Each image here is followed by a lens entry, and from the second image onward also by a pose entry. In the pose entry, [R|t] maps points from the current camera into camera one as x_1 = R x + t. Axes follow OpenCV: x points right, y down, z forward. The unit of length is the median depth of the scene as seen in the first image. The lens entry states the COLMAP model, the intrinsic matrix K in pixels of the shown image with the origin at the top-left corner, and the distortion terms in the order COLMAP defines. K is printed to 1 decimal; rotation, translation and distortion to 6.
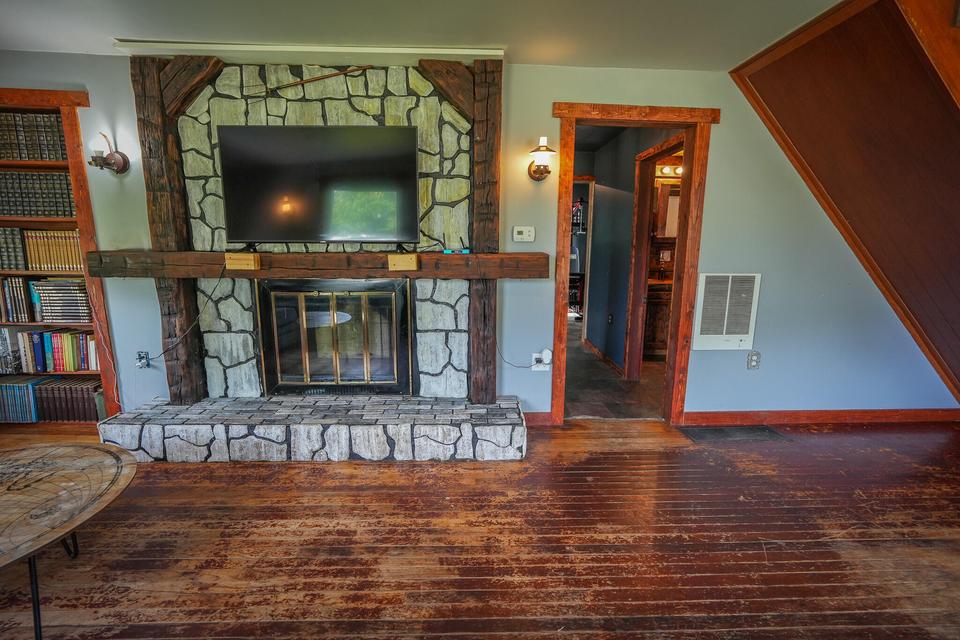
lens RADIAL K [[424.3, 0, 481.8], [0, 424.3, 319.6], [0, 0, 1]] dist [-0.013995, 0.004898]
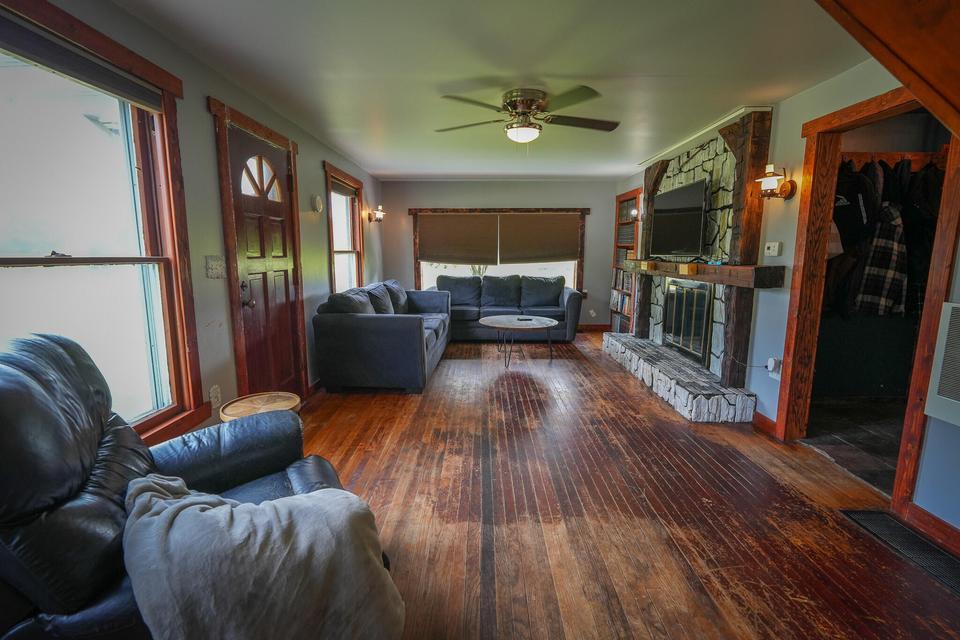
lens RADIAL K [[424.3, 0, 479.1], [0, 424.3, 318.2], [0, 0, 1]] dist [-0.013995, 0.004898]
pose [[-0.042695, 0.147564, -0.988131, 1.340132], [-0.172069, 0.973168, 0.152764, -0.066407], [0.984159, 0.176549, -0.016158, 0.314803]]
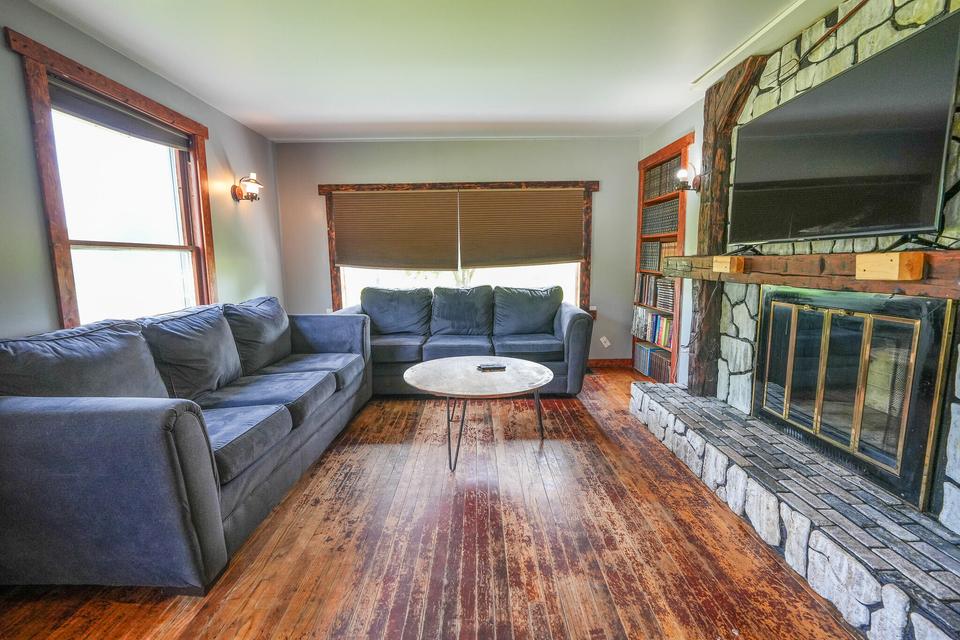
lens RADIAL K [[424.3, 0, 478.2], [0, 424.3, 320.7], [0, 0, 1]] dist [-0.013995, 0.004898]
pose [[-0.030120, 0.130612, -0.990976, 0.408721], [-0.159823, 0.978041, 0.133765, -0.048075], [0.986686, 0.162410, -0.008584, 0.452088]]
